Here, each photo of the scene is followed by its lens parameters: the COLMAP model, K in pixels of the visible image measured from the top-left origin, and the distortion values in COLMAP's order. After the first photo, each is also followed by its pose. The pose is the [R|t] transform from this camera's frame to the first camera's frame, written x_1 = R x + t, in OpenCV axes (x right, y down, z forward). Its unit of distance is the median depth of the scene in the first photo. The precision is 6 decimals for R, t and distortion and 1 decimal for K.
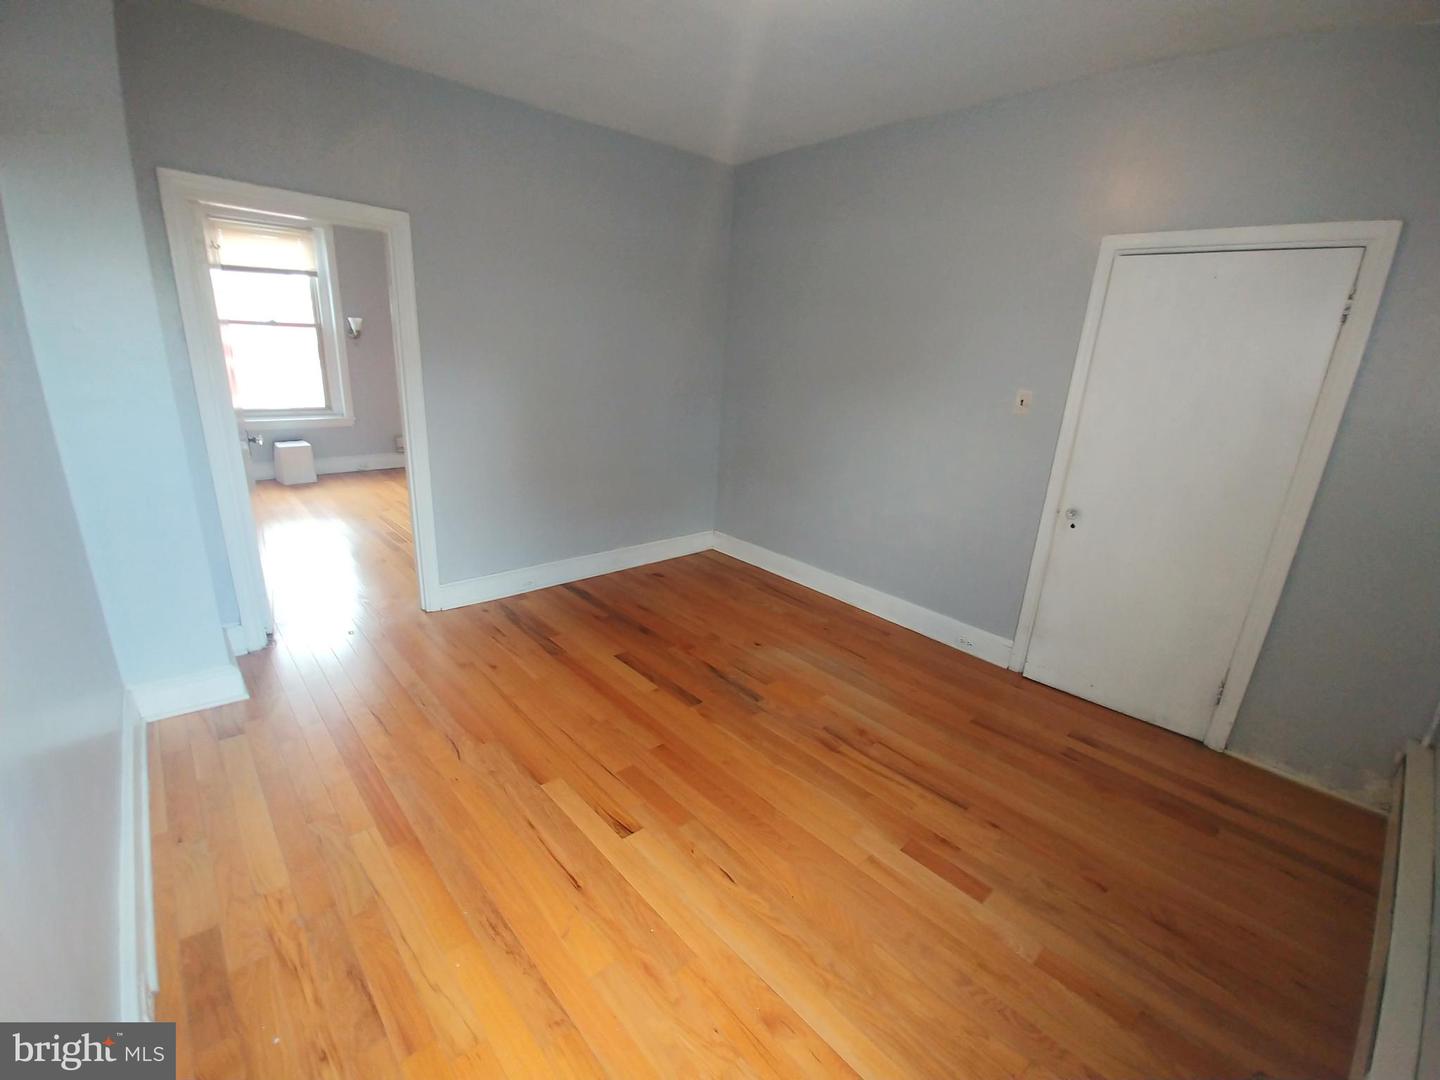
lens RADIAL K [[629.6, 0, 717.0], [0, 629.6, 536.8], [0, 0, 1]] dist [-0.016049, -0.002546]
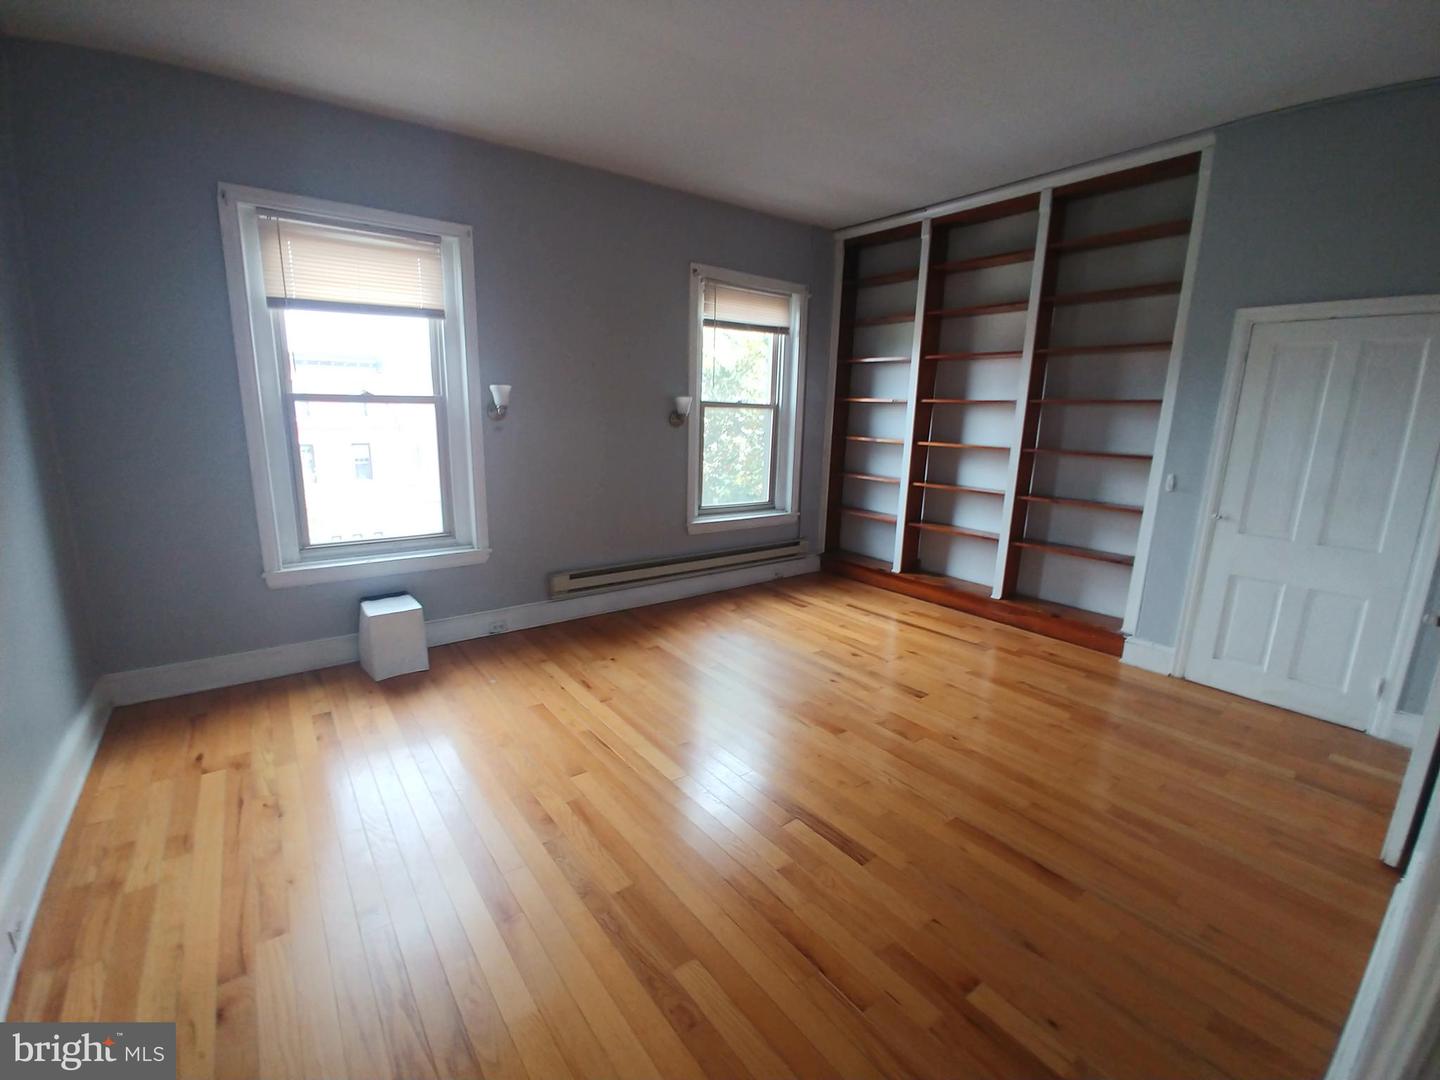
lens RADIAL K [[629.6, 0, 715.5], [0, 629.6, 537.2], [0, 0, 1]] dist [-0.016049, -0.002546]
pose [[0.995707, -0.005802, -0.092384, -0.323529], [-0.002764, 0.995726, -0.092321, -0.153102], [0.092525, 0.092180, 0.991434, 0.443962]]
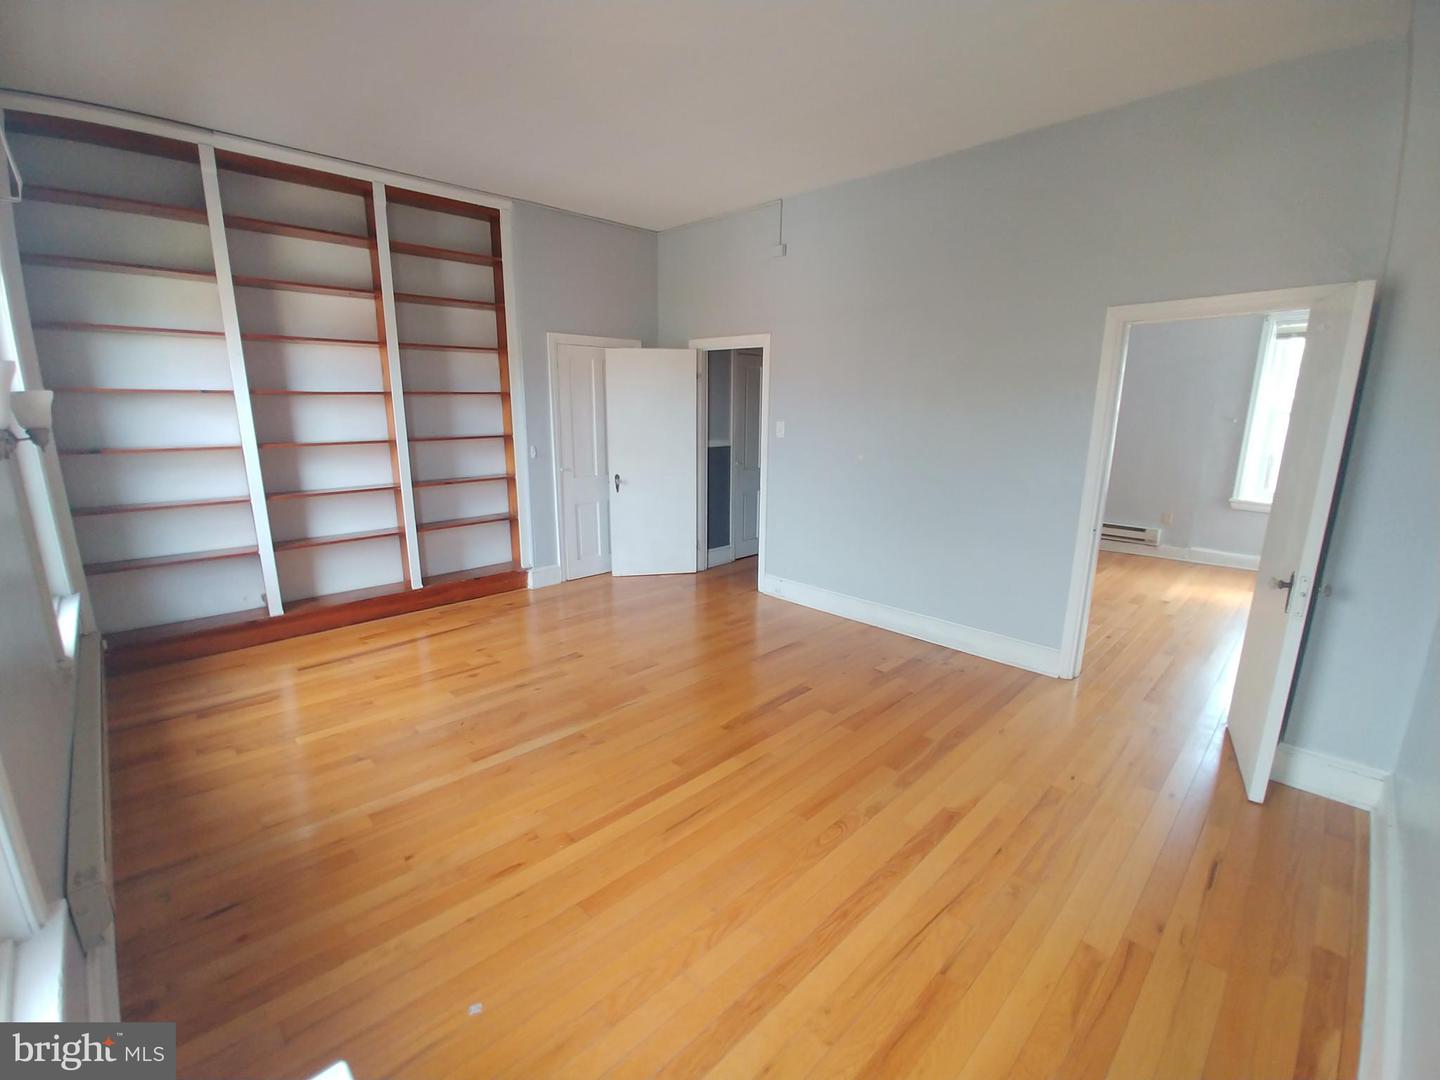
lens RADIAL K [[629.6, 0, 709.2], [0, 629.6, 533.1], [0, 0, 1]] dist [-0.016049, -0.002546]
pose [[-0.033240, -0.245764, 0.968760, -0.476932], [0.279904, 0.928218, 0.245083, -0.201500], [-0.959452, 0.279306, 0.037936, 0.575018]]
